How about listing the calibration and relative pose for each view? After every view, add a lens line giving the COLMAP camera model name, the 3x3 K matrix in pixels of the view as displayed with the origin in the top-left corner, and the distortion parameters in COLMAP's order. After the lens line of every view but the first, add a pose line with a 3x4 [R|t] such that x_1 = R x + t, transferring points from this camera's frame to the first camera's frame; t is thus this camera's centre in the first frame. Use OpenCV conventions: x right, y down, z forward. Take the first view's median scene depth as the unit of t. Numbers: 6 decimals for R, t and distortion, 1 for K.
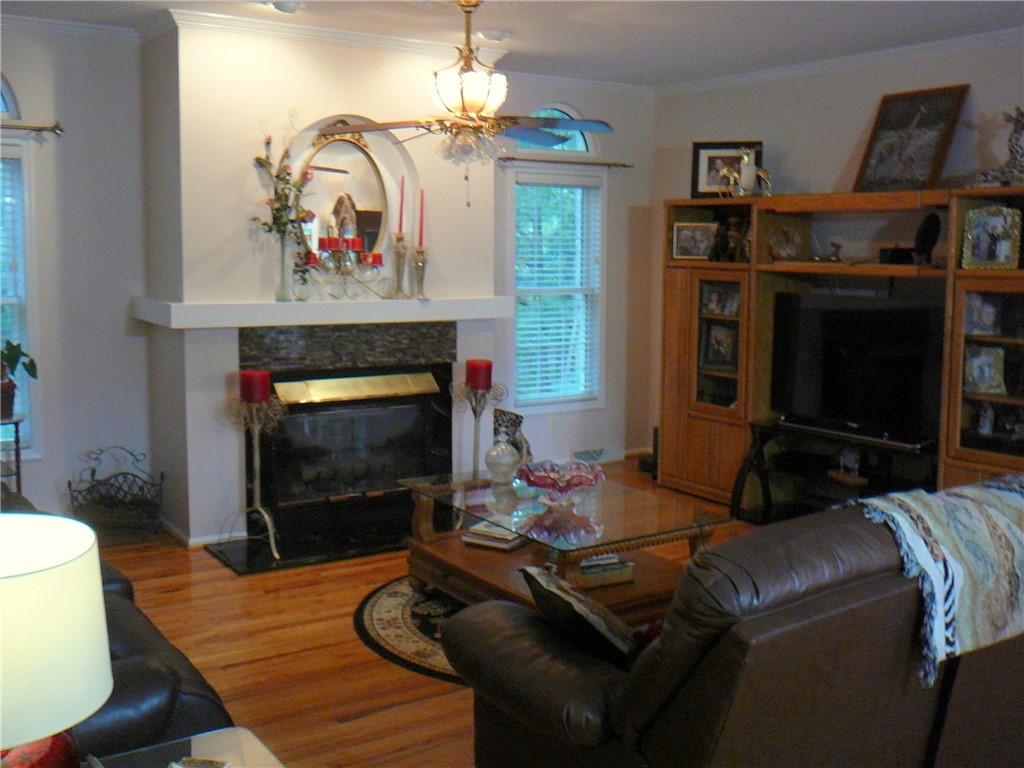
lens RADIAL K [[1129.6, 0, 511.7], [0, 1129.6, 387.4], [0, 0, 1]] dist [0.000718, 0.000000]
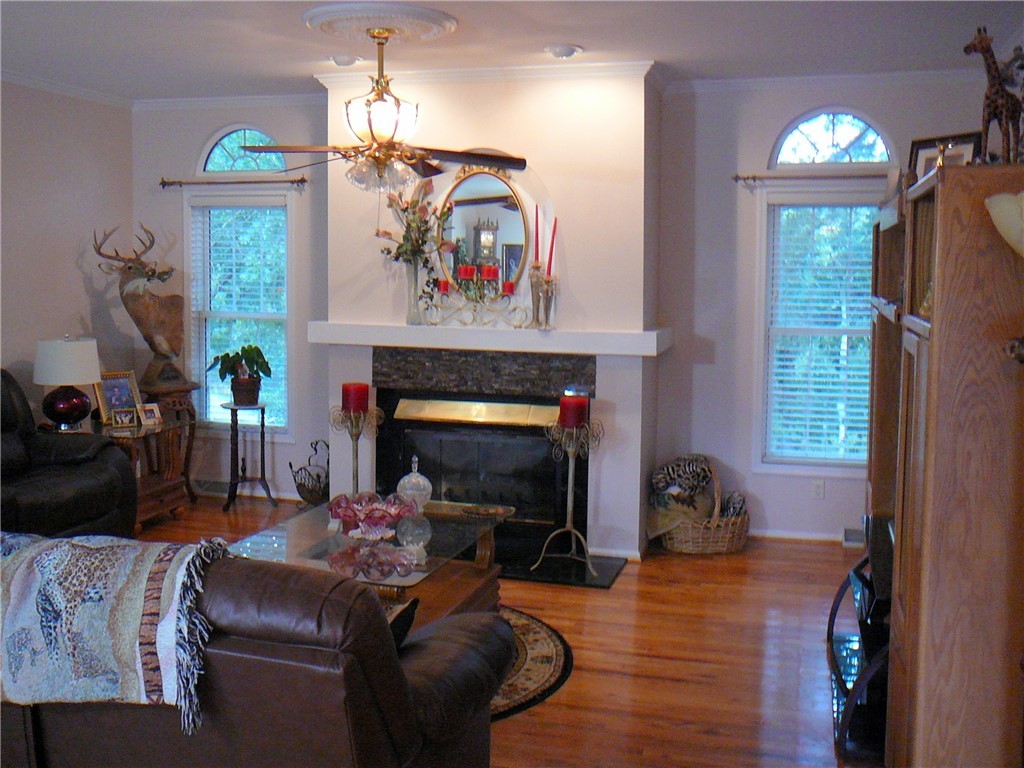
lens RADIAL K [[1129.6, 0, 511.6], [0, 1129.6, 377.6], [0, 0, 1]] dist [0.000718, 0.000000]
pose [[0.621956, 0.074096, -0.779539, 0.674492], [-0.106483, 0.994269, 0.009548, -0.044046], [0.775778, 0.077069, 0.626281, 0.378374]]
